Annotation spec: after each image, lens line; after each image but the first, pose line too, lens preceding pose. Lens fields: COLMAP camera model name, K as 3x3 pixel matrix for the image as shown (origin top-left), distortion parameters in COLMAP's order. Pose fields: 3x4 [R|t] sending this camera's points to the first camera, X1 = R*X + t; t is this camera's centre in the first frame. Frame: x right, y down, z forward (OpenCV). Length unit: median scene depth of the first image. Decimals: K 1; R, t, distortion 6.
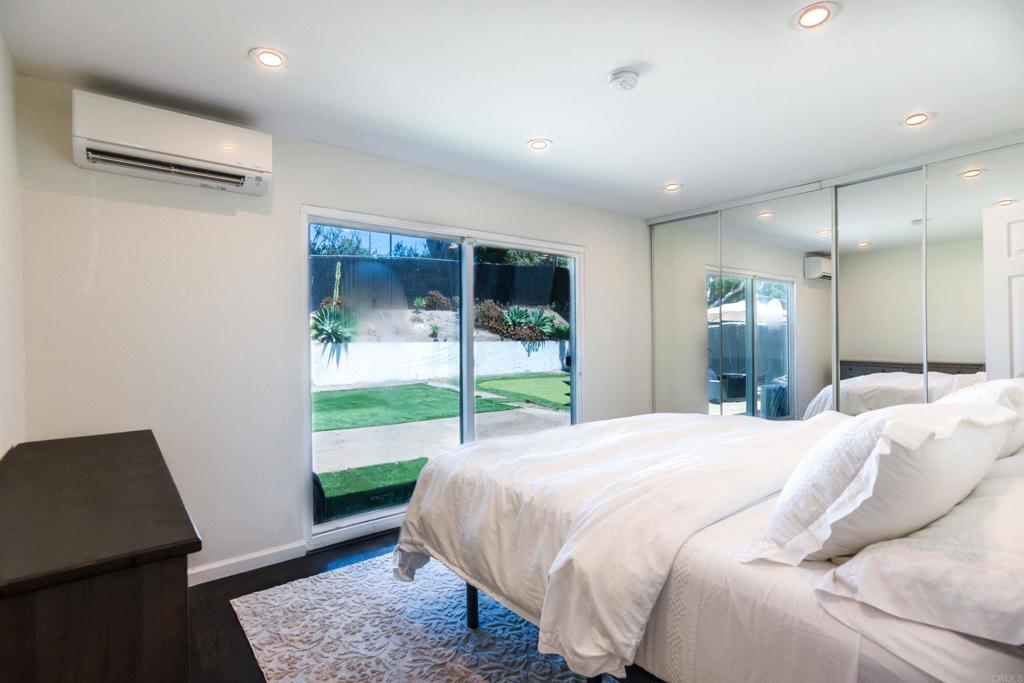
lens RADIAL K [[504.2, 0, 512.0], [0, 504.2, 341.5], [0, 0, 1]] dist [-0.003930, -0.000674]
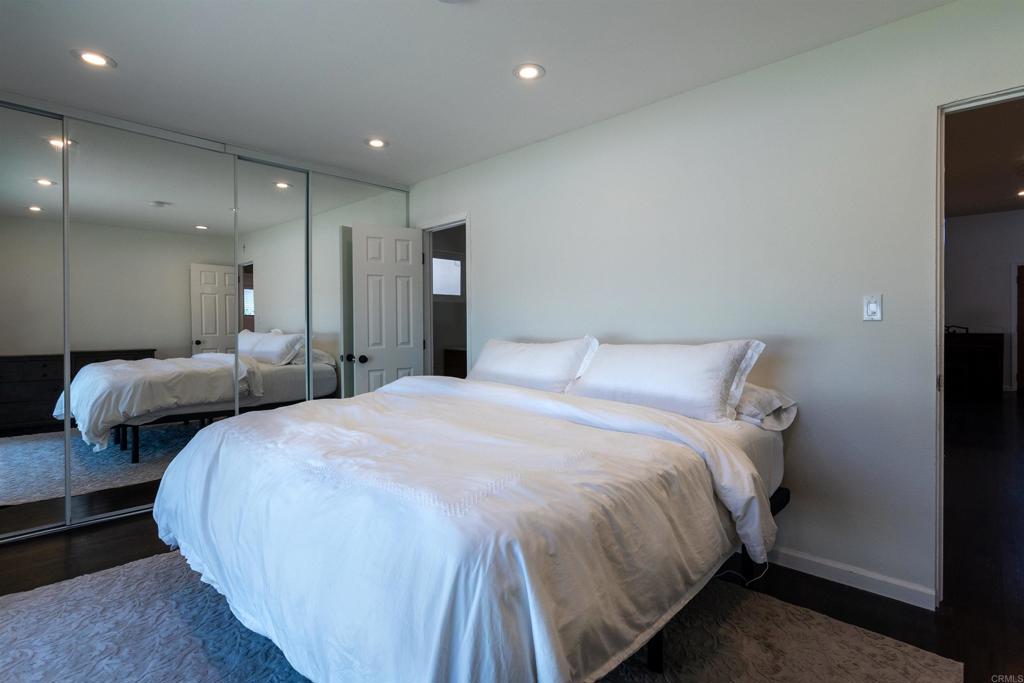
lens RADIAL K [[504.2, 0, 512.0], [0, 504.2, 341.5], [0, 0, 1]] dist [-0.003930, -0.000674]
pose [[-0.131551, -0.017618, 0.991153, -0.292865], [0.011353, 0.999750, 0.019277, 0.020878], [-0.991244, 0.013789, -0.131318, 0.500767]]
